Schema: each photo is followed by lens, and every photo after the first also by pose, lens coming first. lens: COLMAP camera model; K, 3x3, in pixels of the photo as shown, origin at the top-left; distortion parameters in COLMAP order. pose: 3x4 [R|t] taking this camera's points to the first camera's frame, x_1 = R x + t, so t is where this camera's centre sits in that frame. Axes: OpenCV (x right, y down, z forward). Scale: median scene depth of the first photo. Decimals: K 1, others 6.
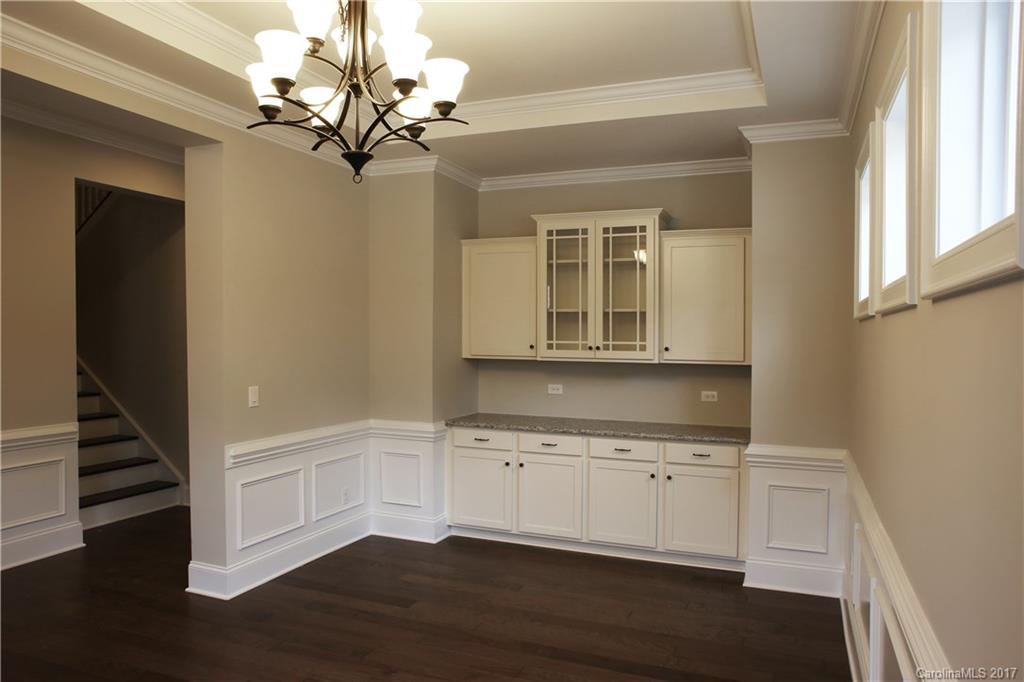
lens RADIAL K [[715.0, 0, 509.7], [0, 715.0, 355.7], [0, 0, 1]] dist [-0.067545, 0.000172]
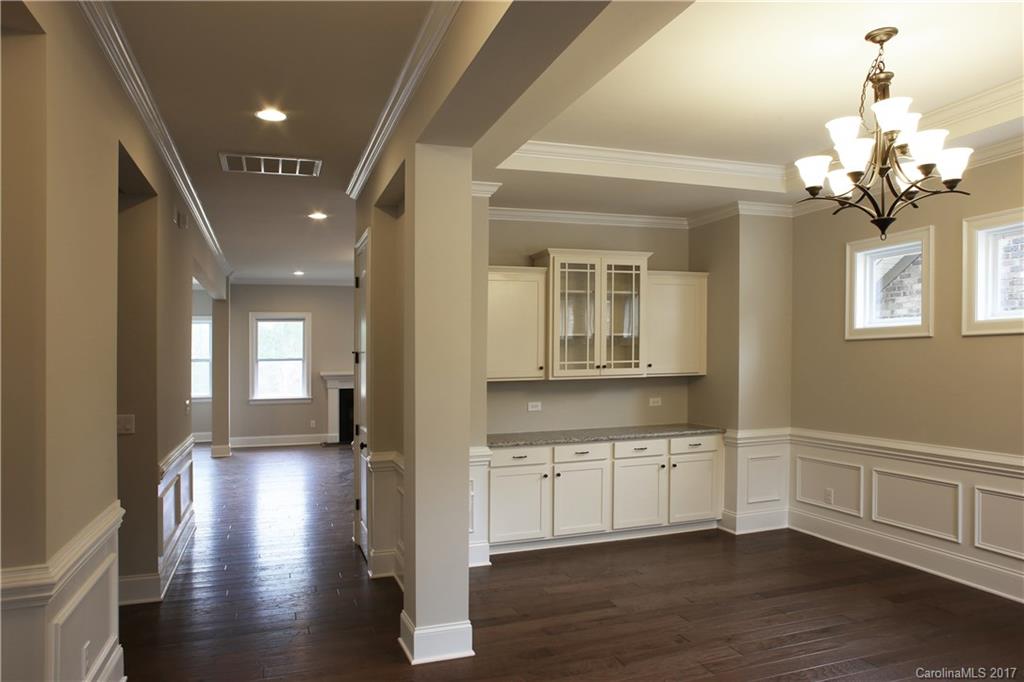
lens RADIAL K [[702.1, 0, 538.3], [0, 702.1, 386.7], [0, 0, 1]] dist [-0.059056, 0.004990]
pose [[0.733568, -0.051508, 0.677661, -0.748841], [0.045551, 0.998608, 0.026594, -0.013626], [-0.678088, 0.011360, 0.734893, 0.226229]]
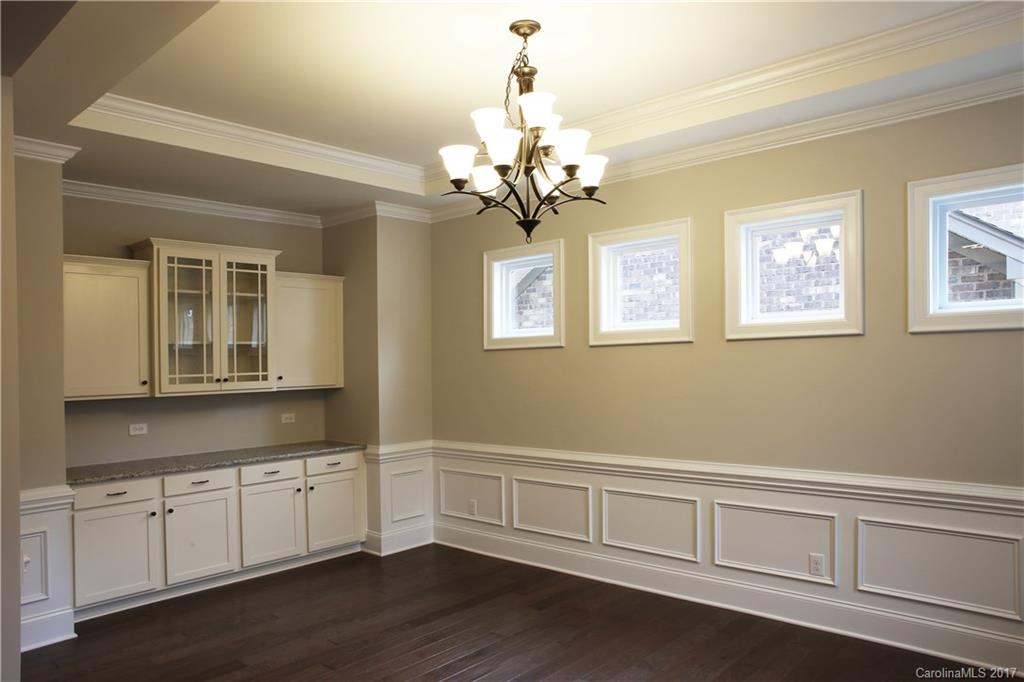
lens RADIAL K [[697.1, 0, 513.3], [0, 697.1, 394.5], [0, 0, 1]] dist [-0.049599, 0.003076]
pose [[0.342495, -0.061148, 0.937528, -0.664160], [0.053332, 0.997536, 0.045579, -0.013289], [-0.938005, 0.034389, 0.344912, 0.282055]]
